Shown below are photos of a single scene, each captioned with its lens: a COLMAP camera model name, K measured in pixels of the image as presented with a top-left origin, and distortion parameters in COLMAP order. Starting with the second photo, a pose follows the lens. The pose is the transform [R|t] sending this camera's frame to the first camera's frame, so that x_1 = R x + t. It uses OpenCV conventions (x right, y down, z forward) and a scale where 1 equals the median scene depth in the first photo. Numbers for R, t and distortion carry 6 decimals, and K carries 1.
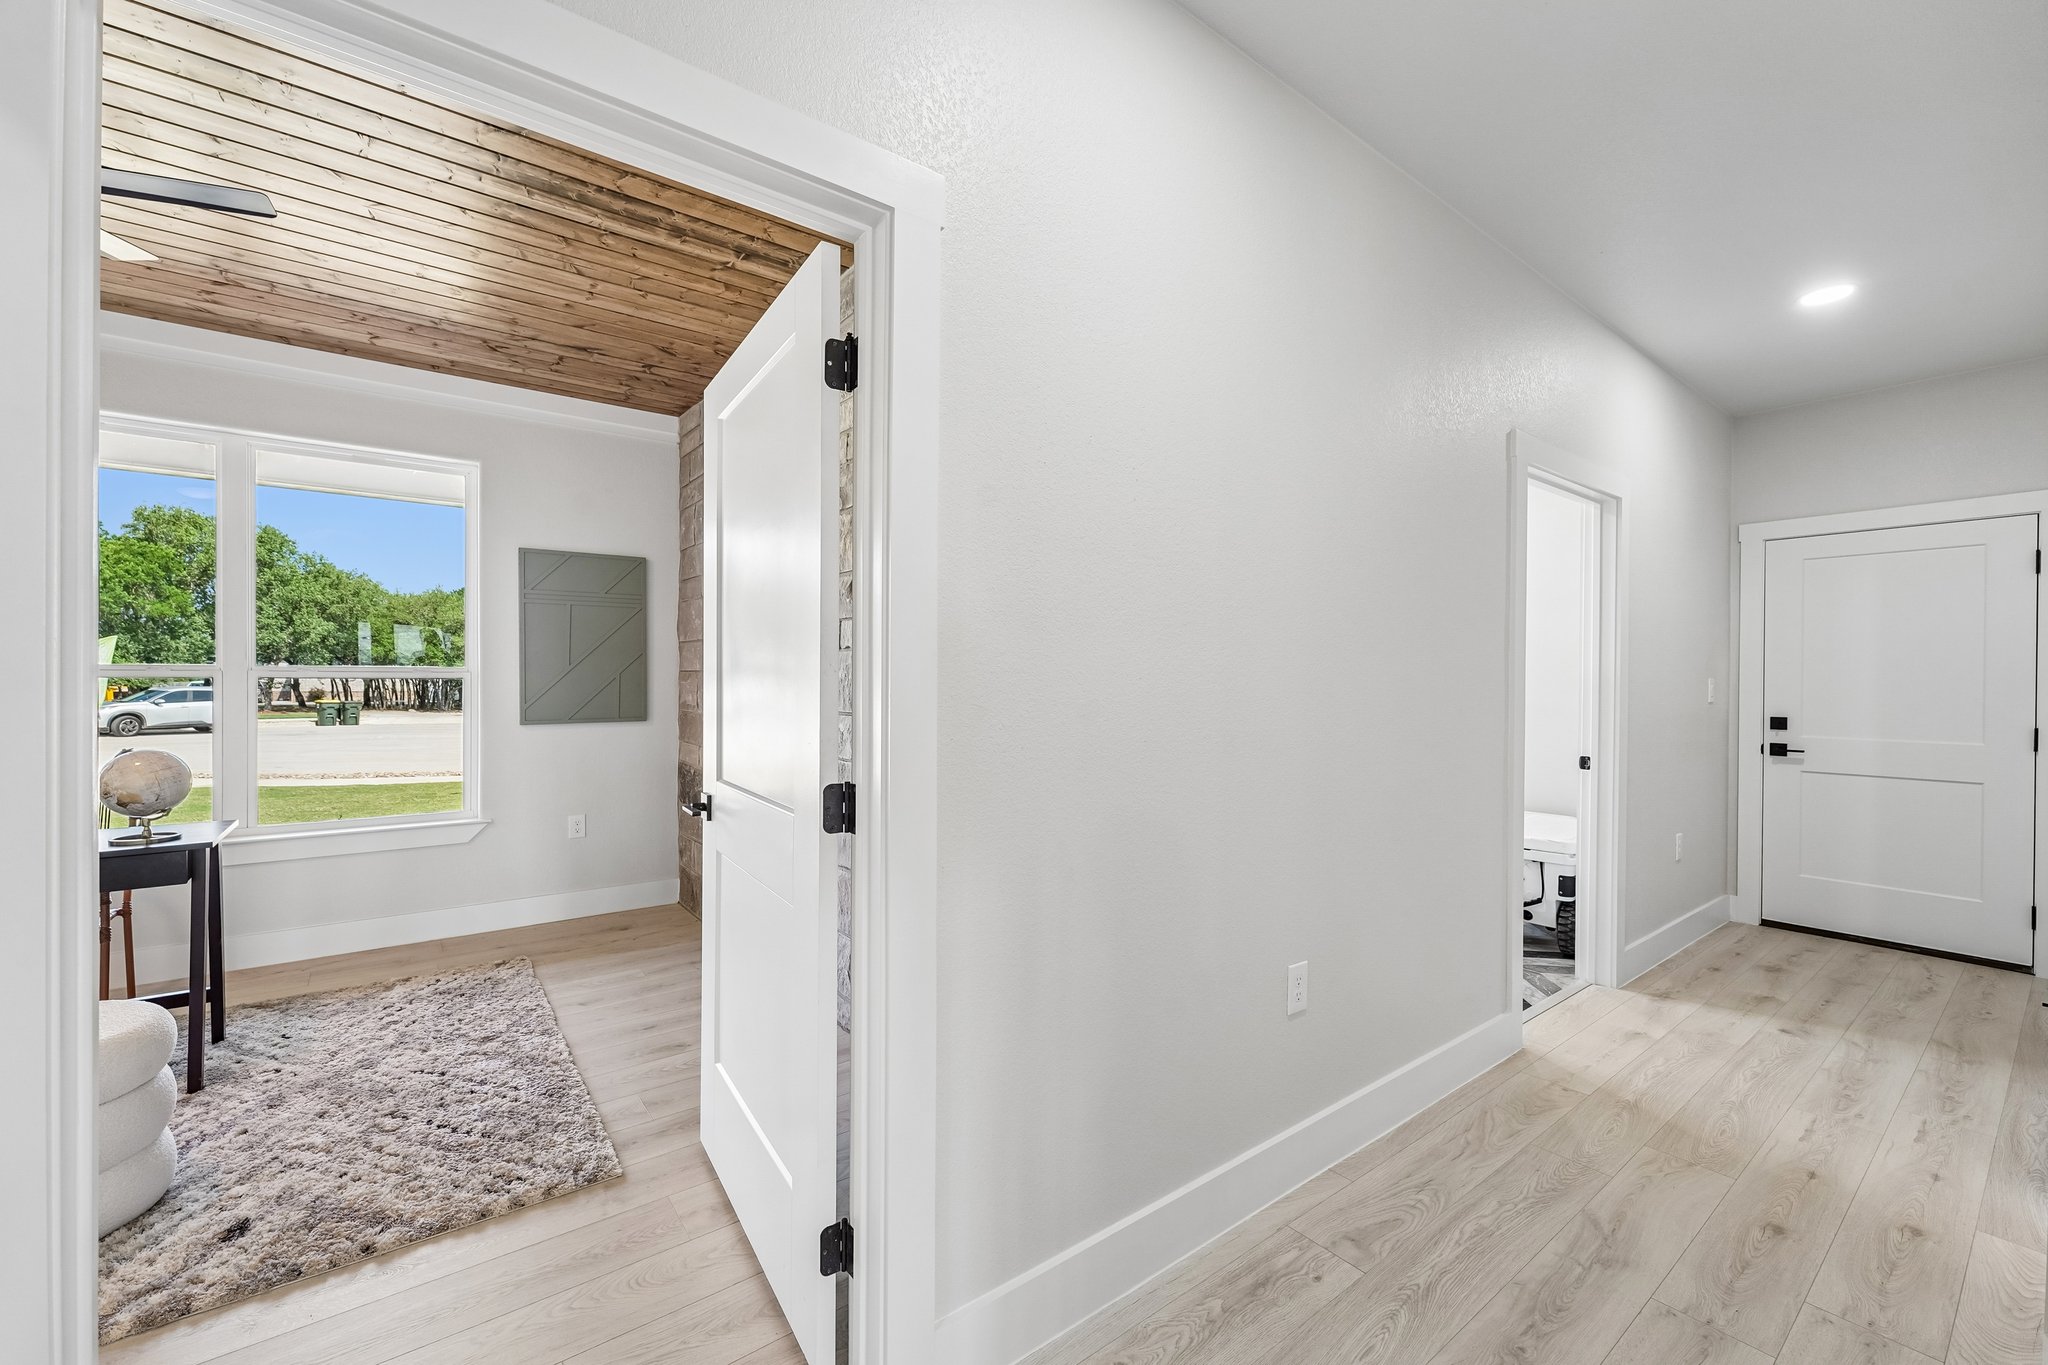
lens RADIAL K [[828.4, 0, 1016.3], [0, 828.4, 685.4], [0, 0, 1]] dist [-0.010648, 0.000203]
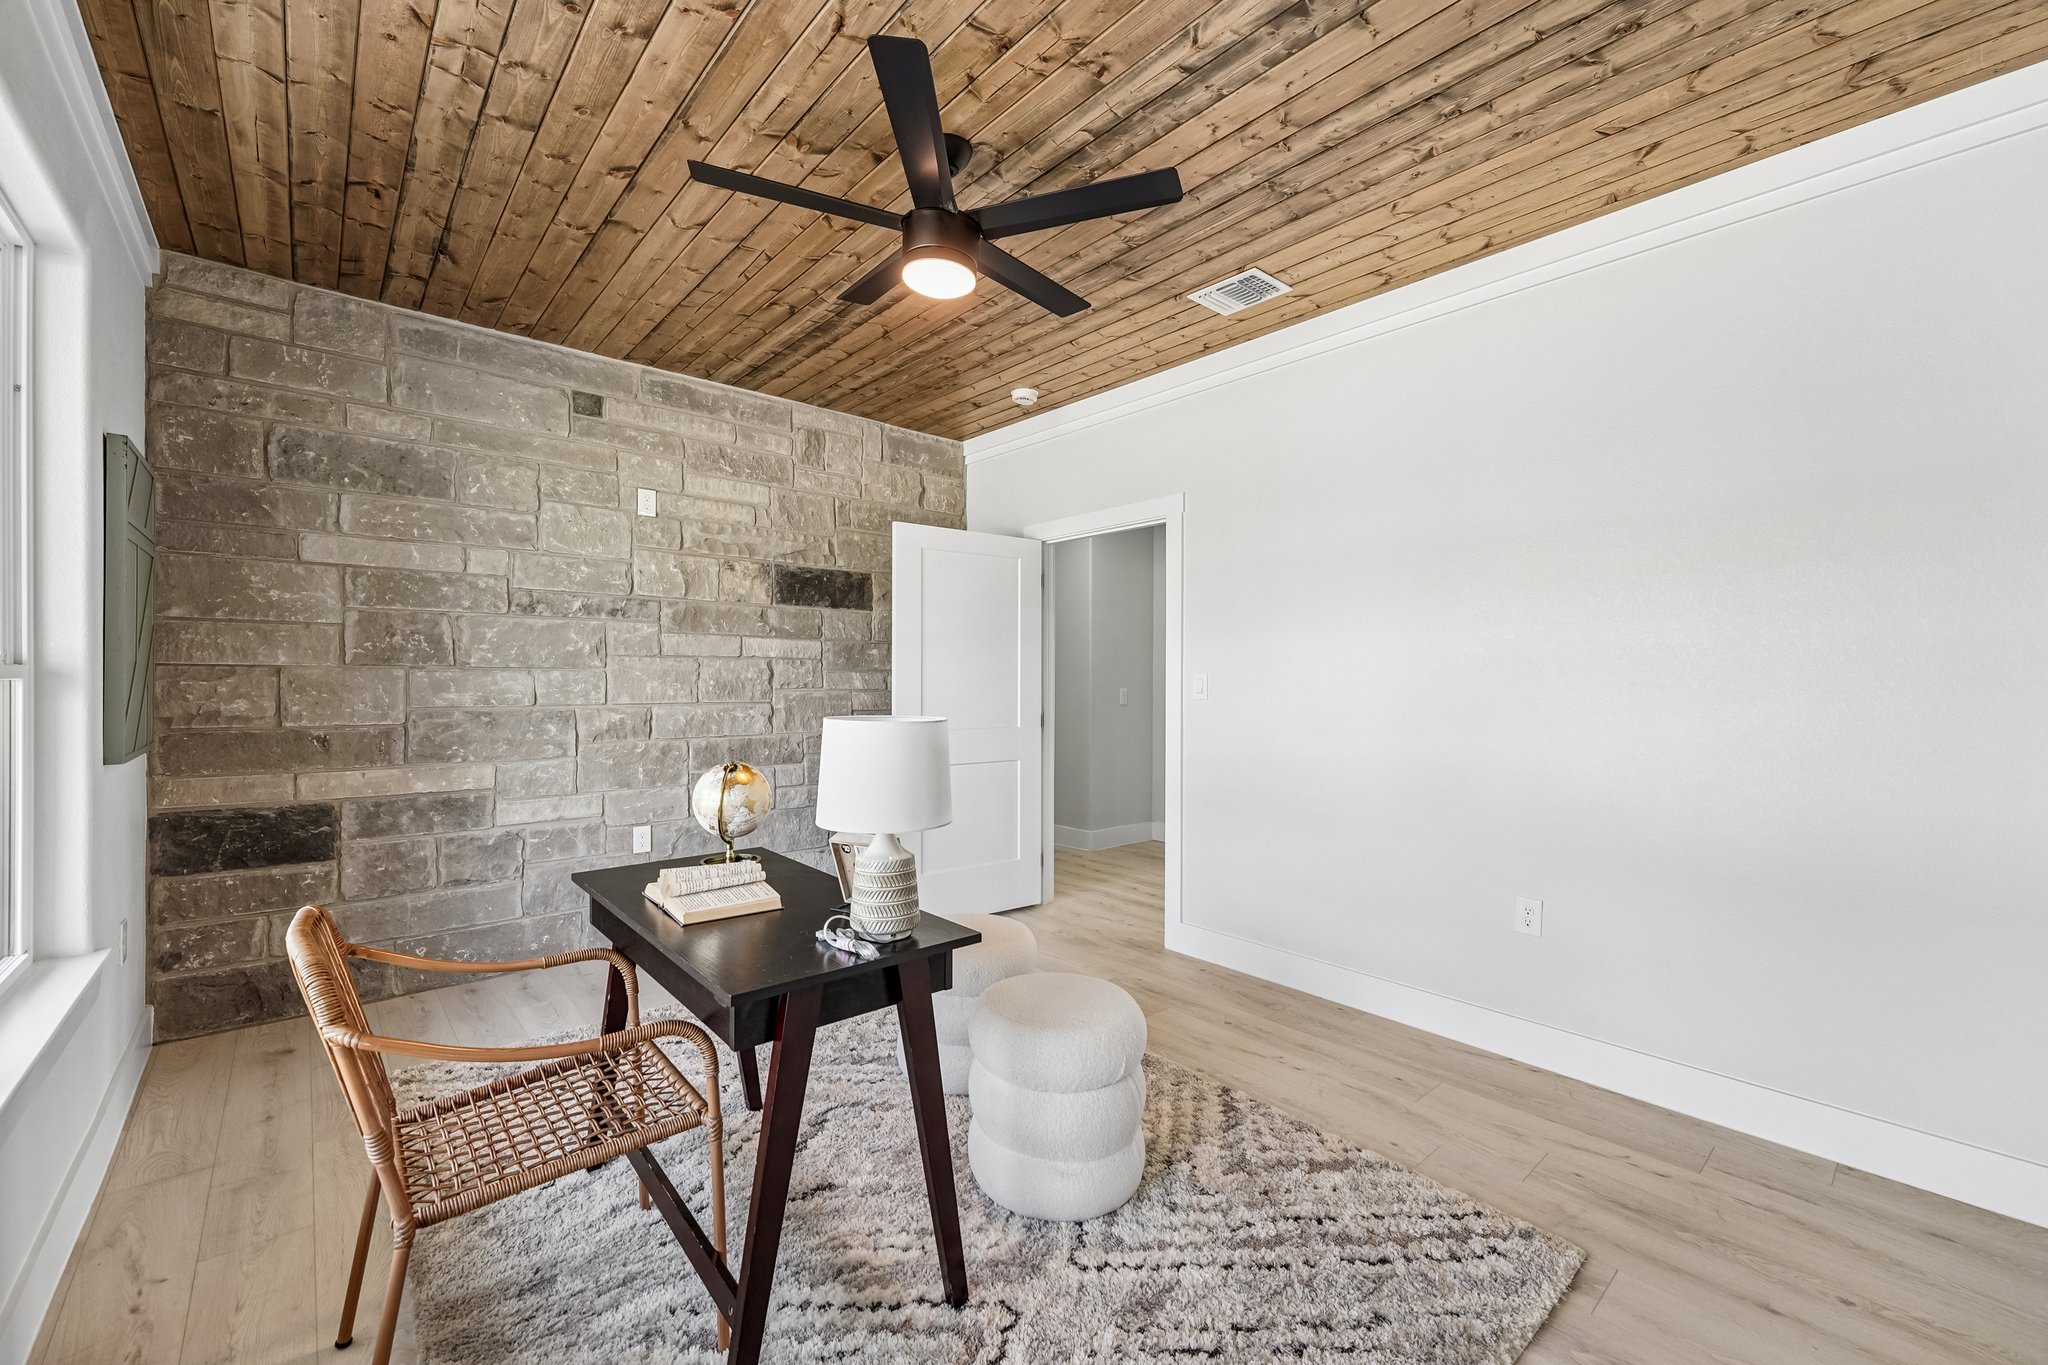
lens RADIAL K [[828.4, 0, 1016.3], [0, 828.4, 685.4], [0, 0, 1]] dist [-0.010648, 0.000203]
pose [[-0.064061, -0.009246, 0.997903, -1.344978], [0.001952, 0.999954, 0.009390, -0.008190], [-0.997944, 0.002550, -0.064040, 0.518153]]
